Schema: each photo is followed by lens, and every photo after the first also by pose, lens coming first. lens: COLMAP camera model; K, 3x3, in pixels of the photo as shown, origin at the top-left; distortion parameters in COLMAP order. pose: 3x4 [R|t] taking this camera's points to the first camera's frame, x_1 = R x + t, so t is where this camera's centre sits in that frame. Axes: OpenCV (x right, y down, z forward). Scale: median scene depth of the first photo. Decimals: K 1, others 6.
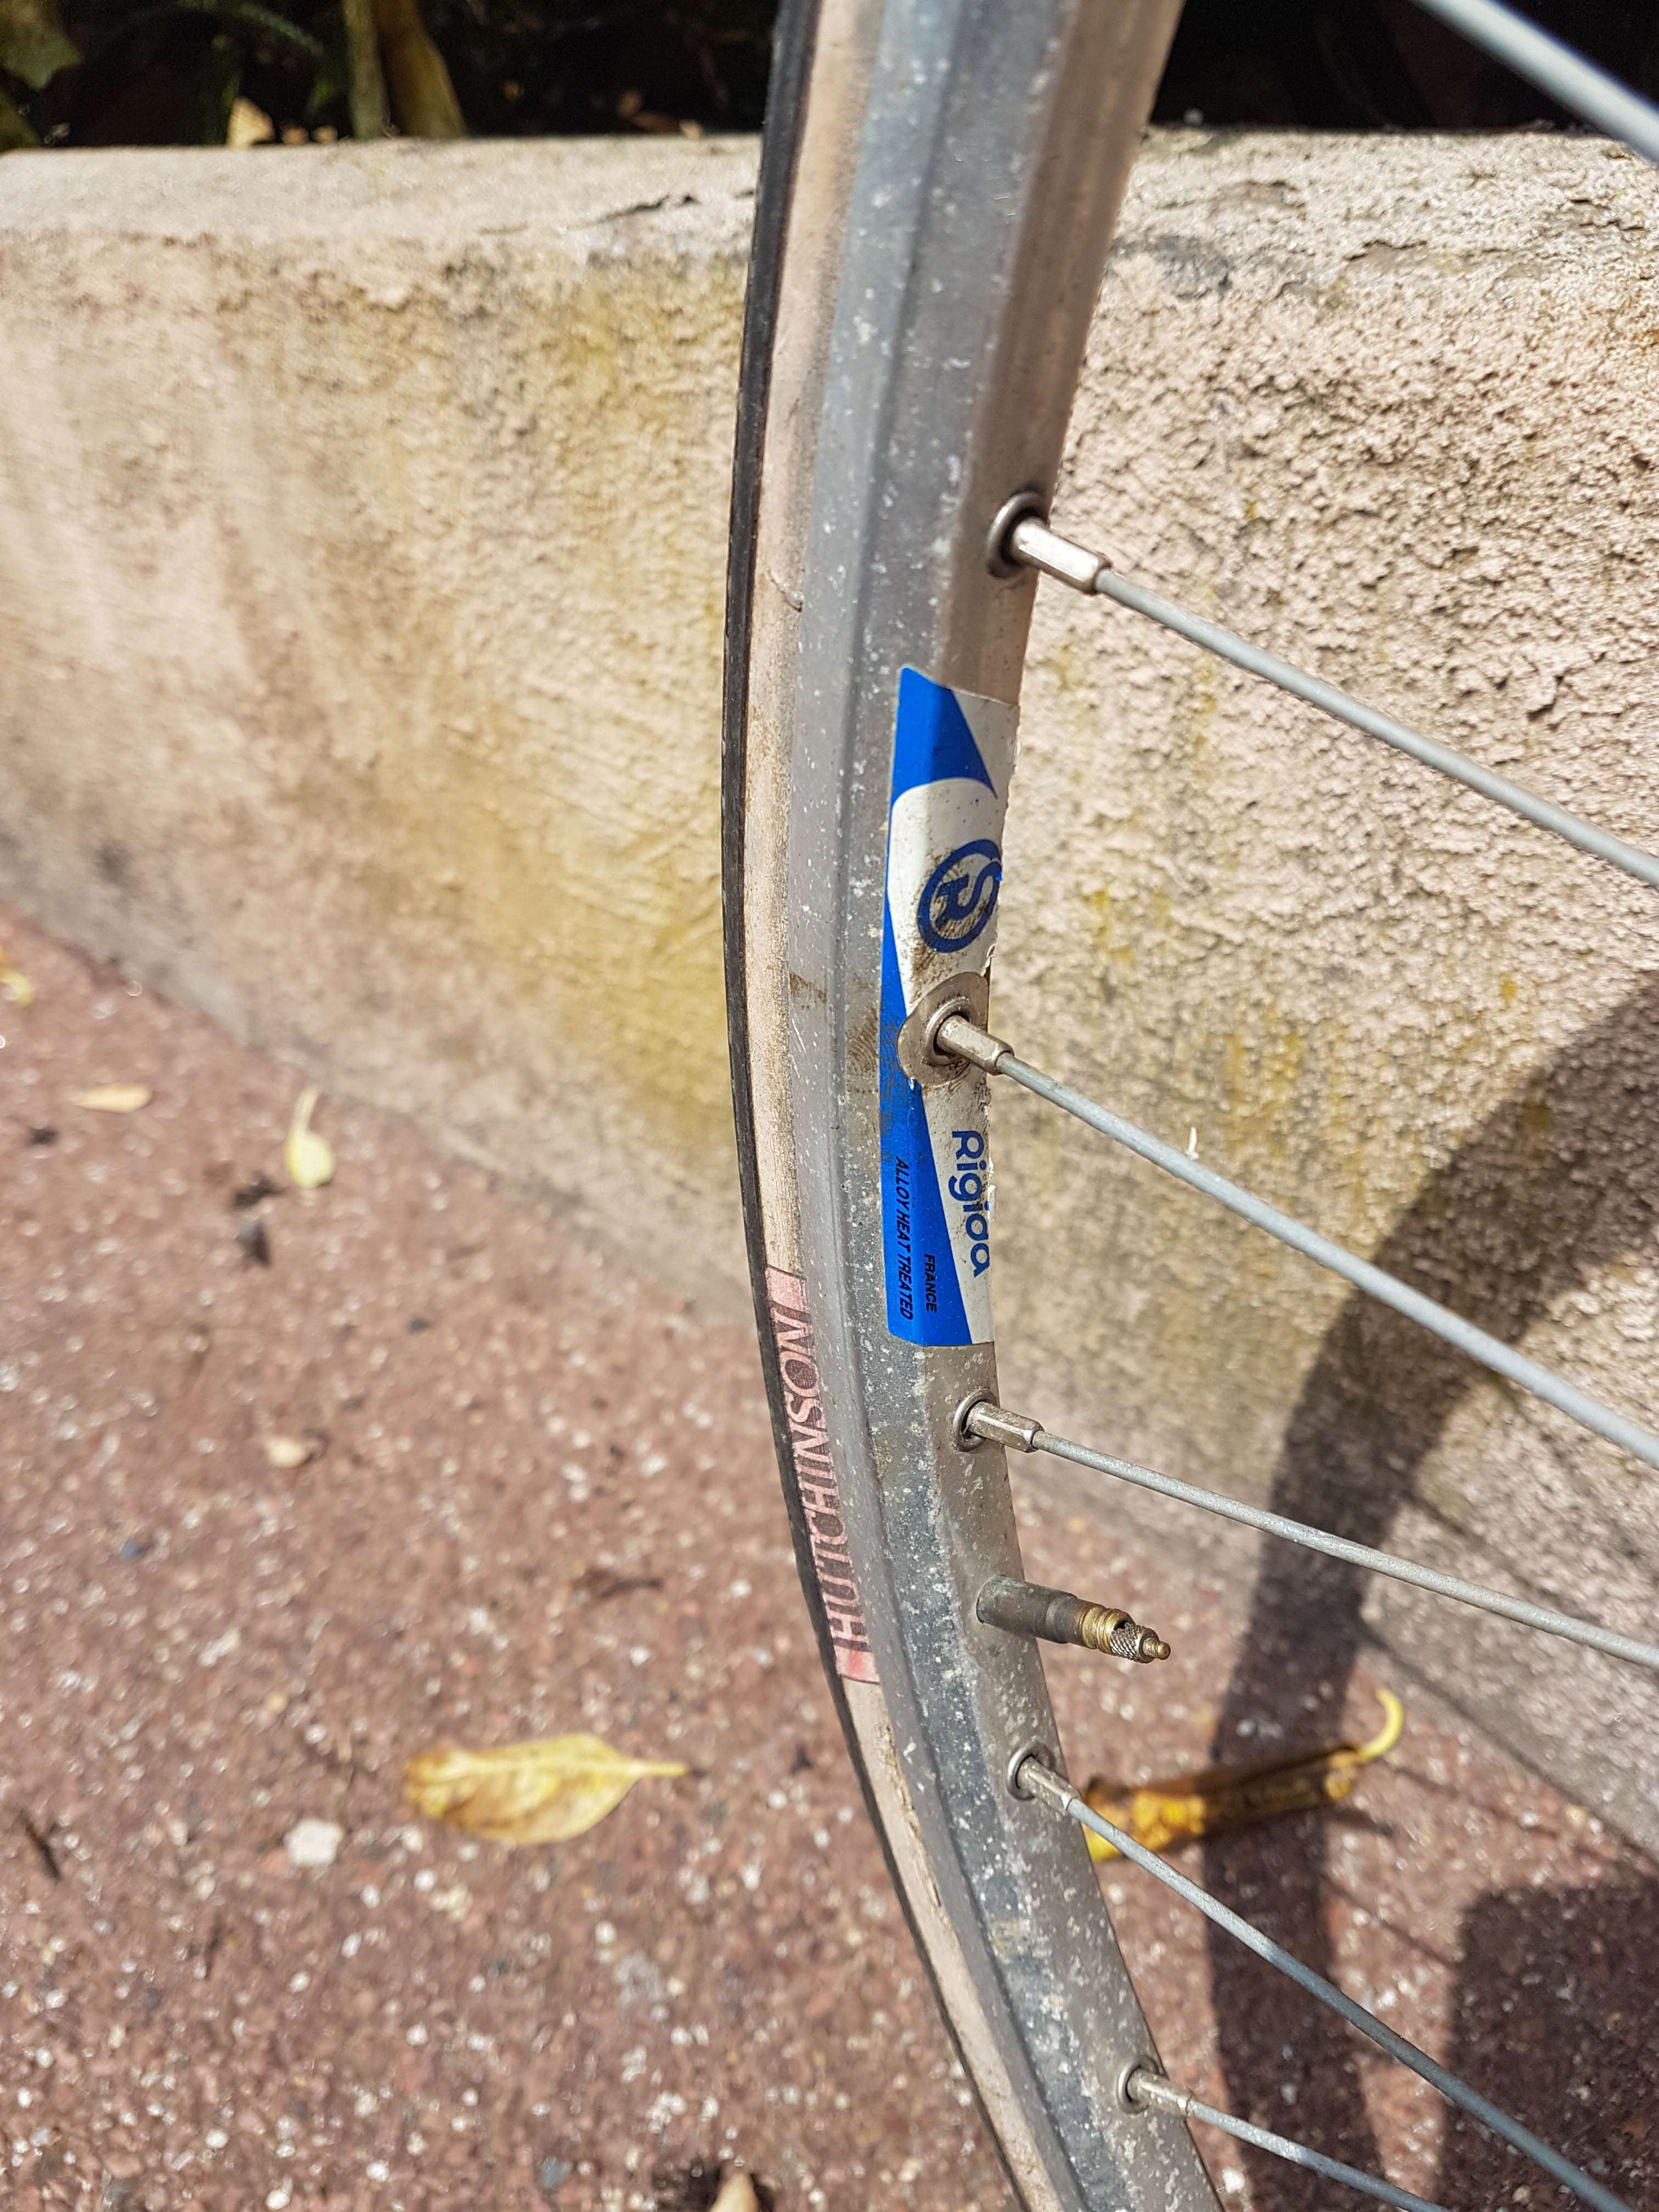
lens RADIAL K [[1800.4, 0, 829.5], [0, 1800.4, 1106.0], [0, 0, 1]] dist [0.000375, 0.000705]
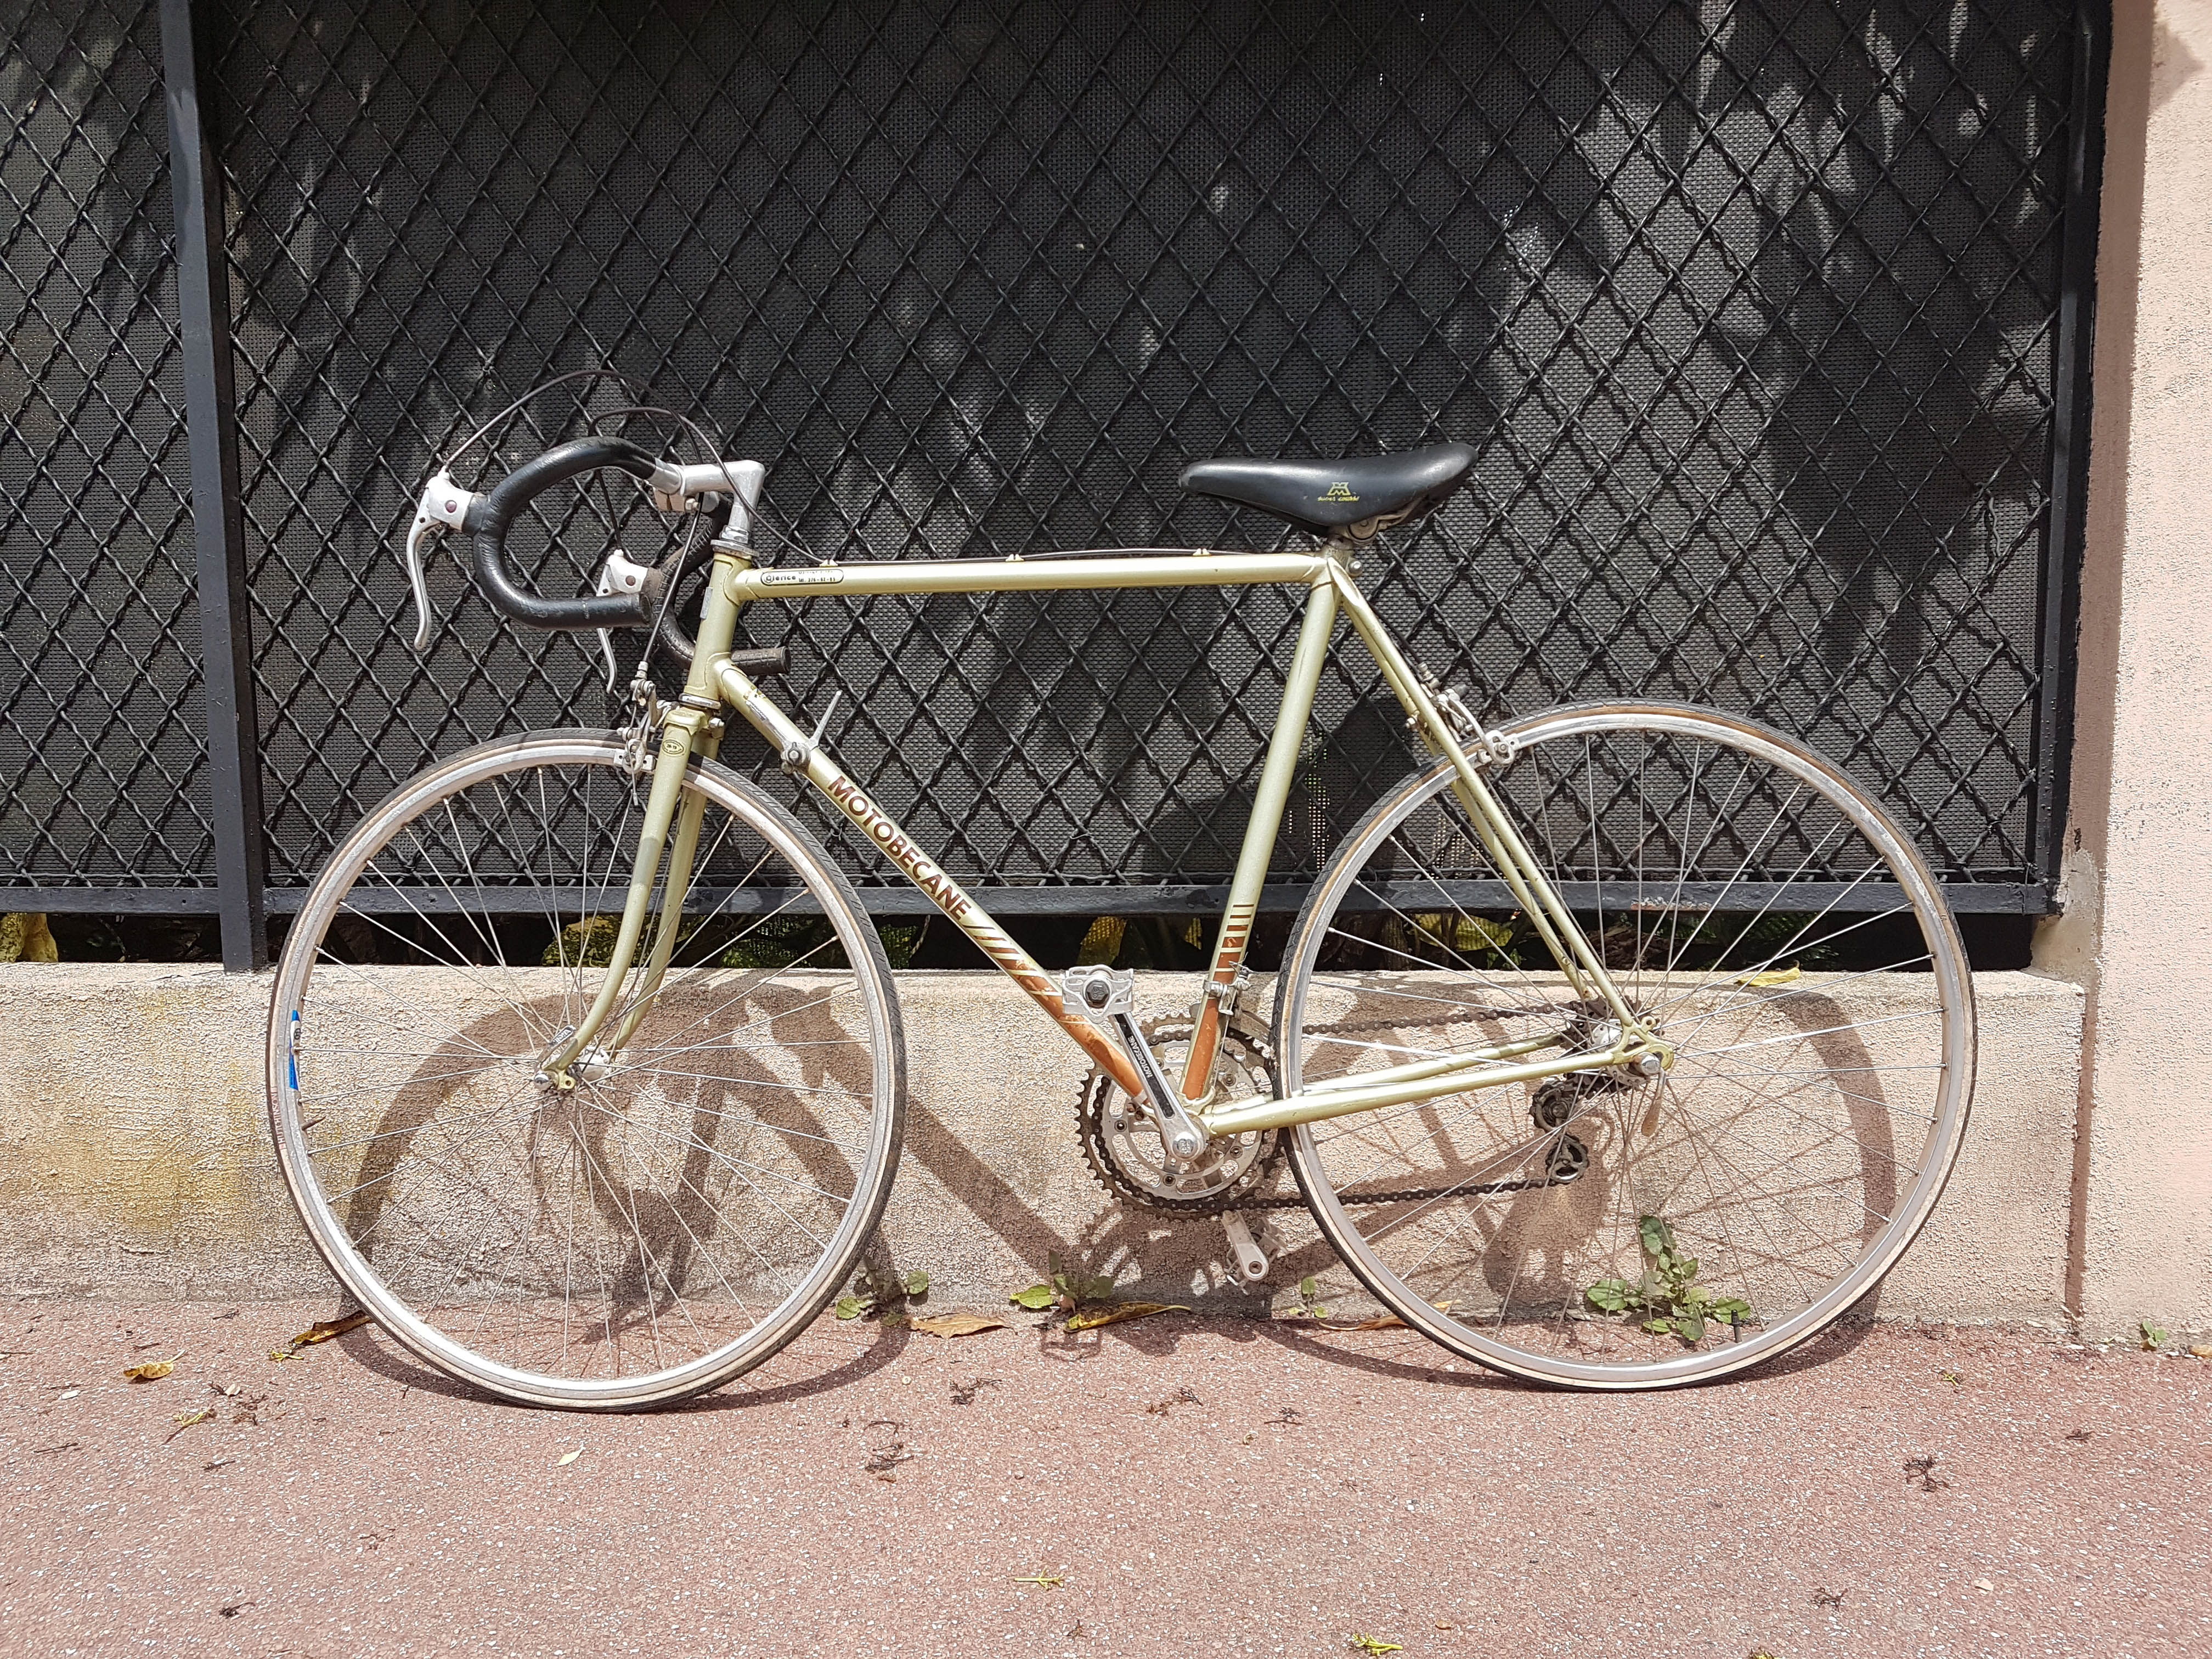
lens RADIAL K [[1713.5, 0, 1100.6], [0, 1713.5, 889.5], [0, 0, 1]] dist [0.004232, -0.001258]
pose [[0.789104, 0.030538, 0.613500, -0.860053], [0.286100, 0.865543, -0.411075, 1.655106], [-0.543564, 0.499903, 0.674266, -3.102876]]
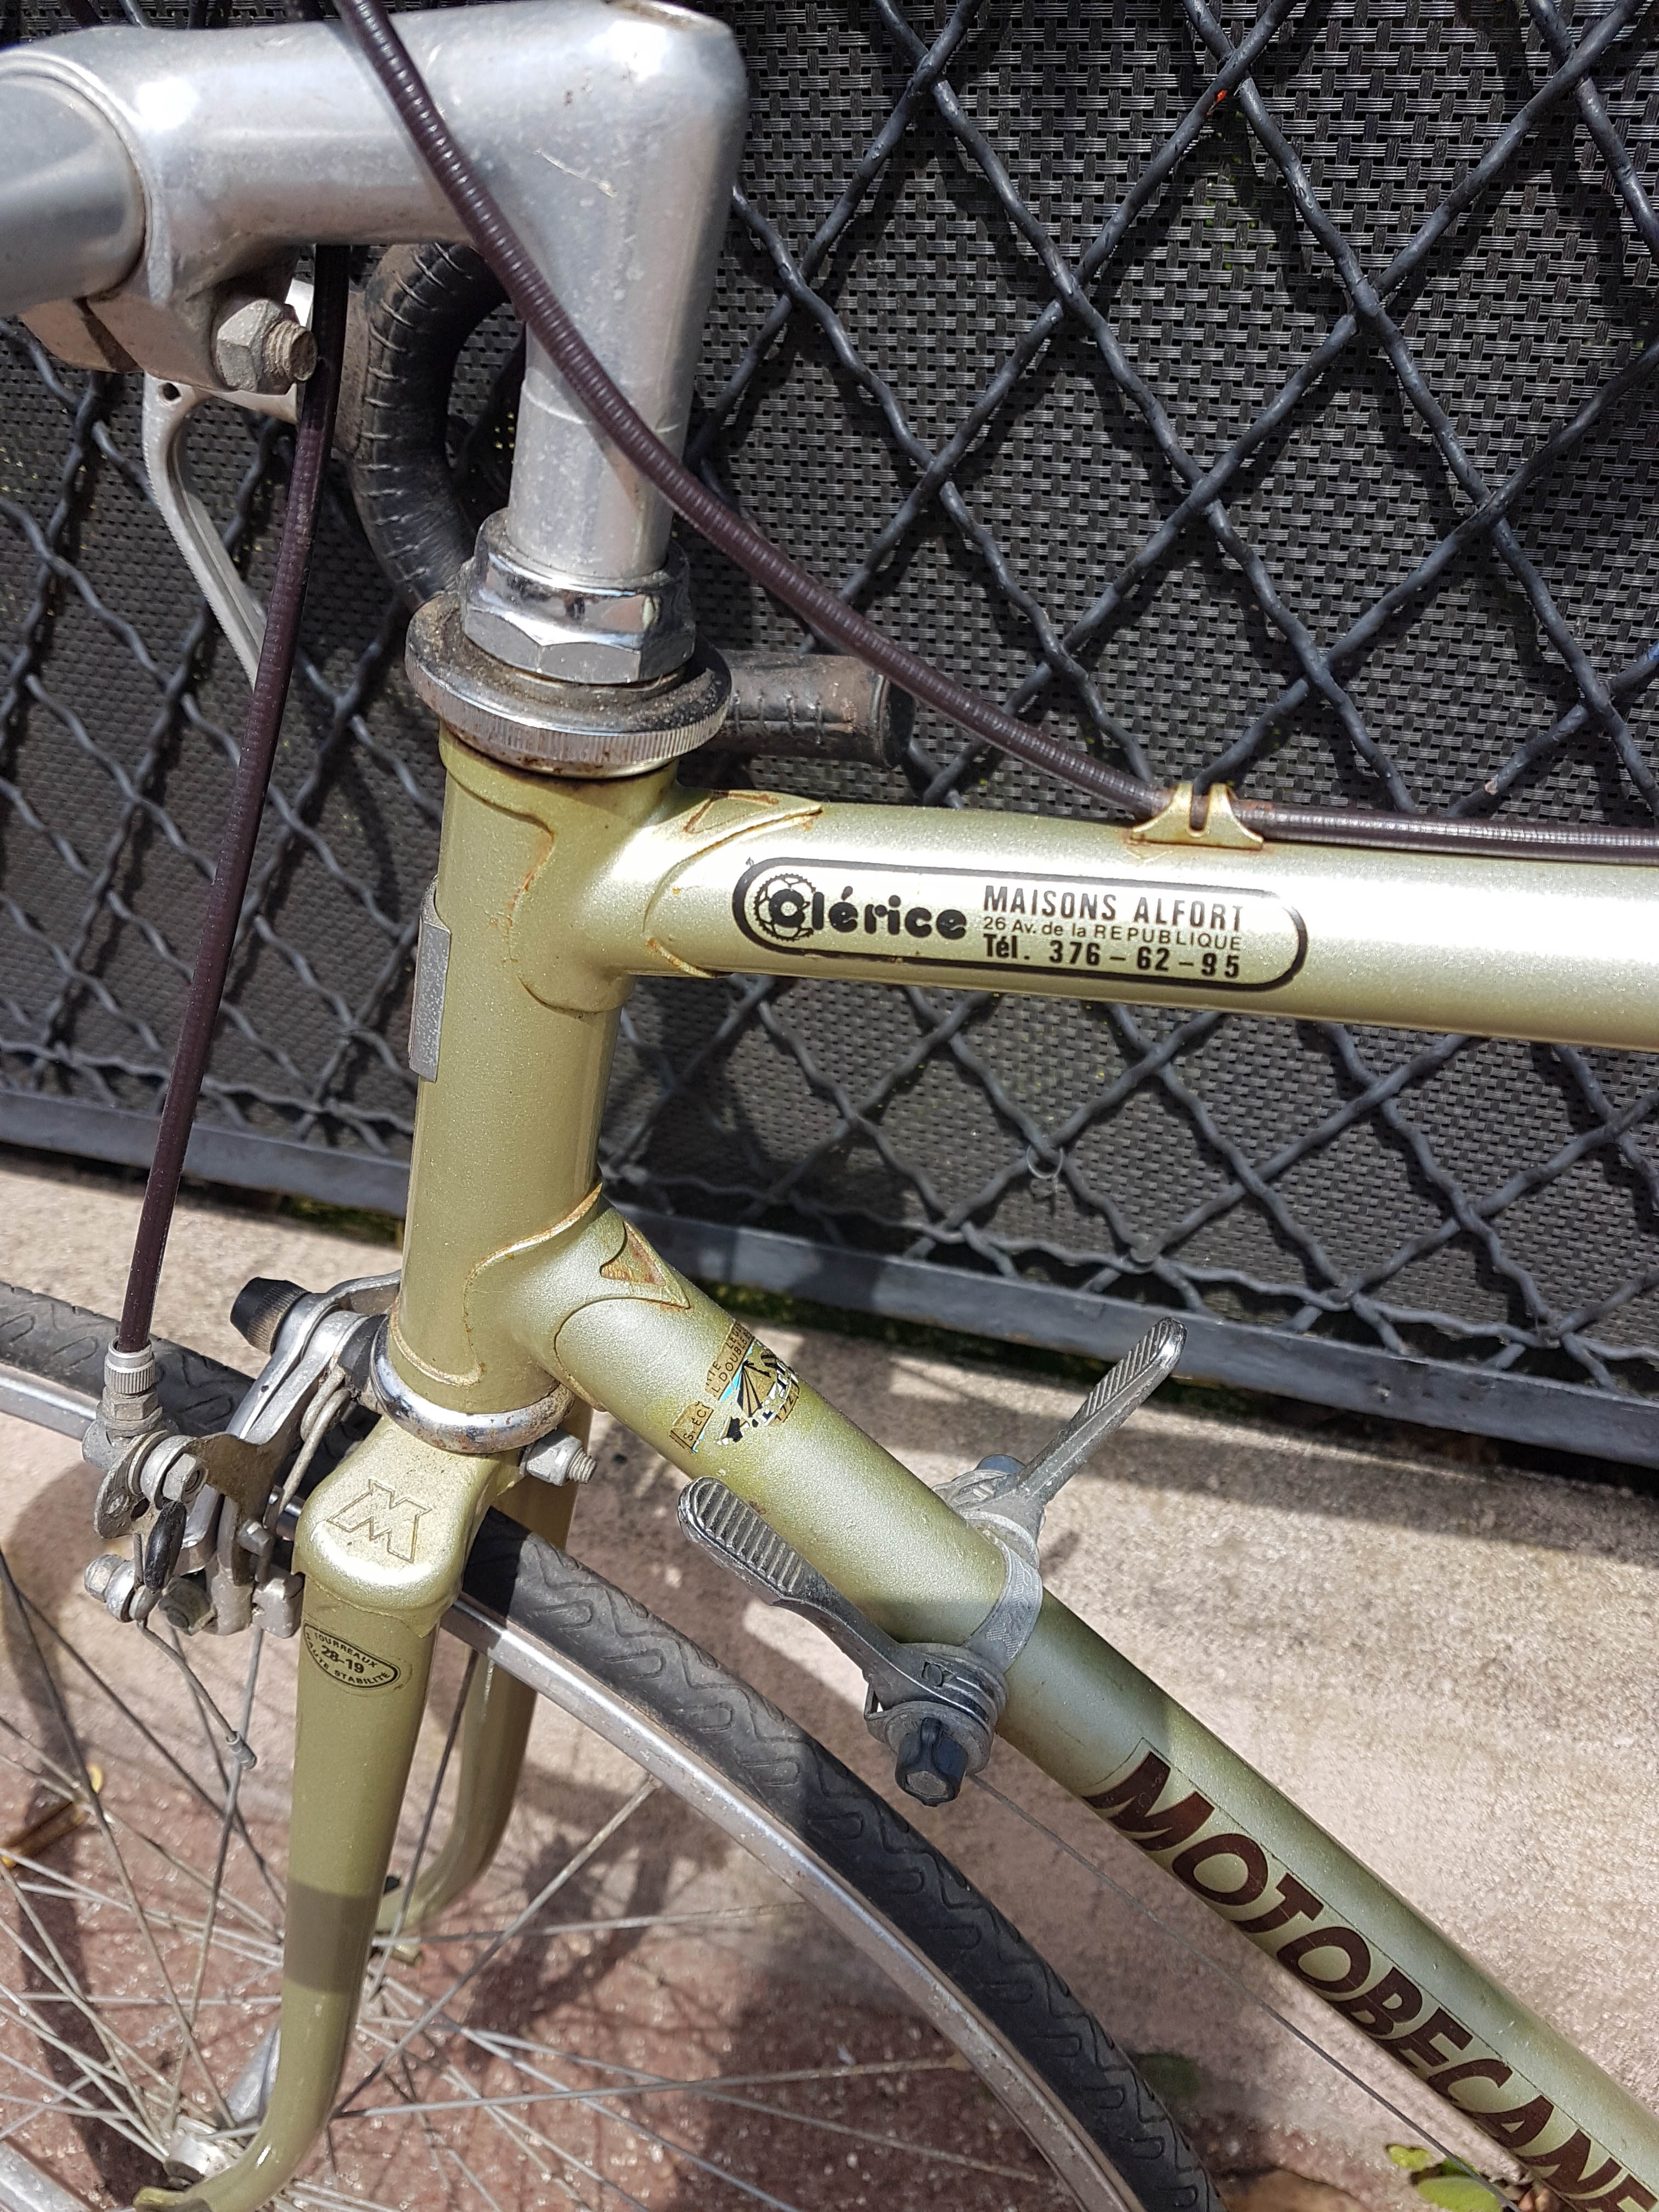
lens RADIAL K [[1832.9, 0, 829.5], [0, 1832.9, 1106.0], [0, 0, 1]] dist [0.002959, -0.005750]
pose [[0.903643, -0.214597, 0.370644, 0.474969], [0.197538, 0.976699, 0.083890, -0.442360], [-0.380010, -0.002590, 0.924979, -1.285719]]
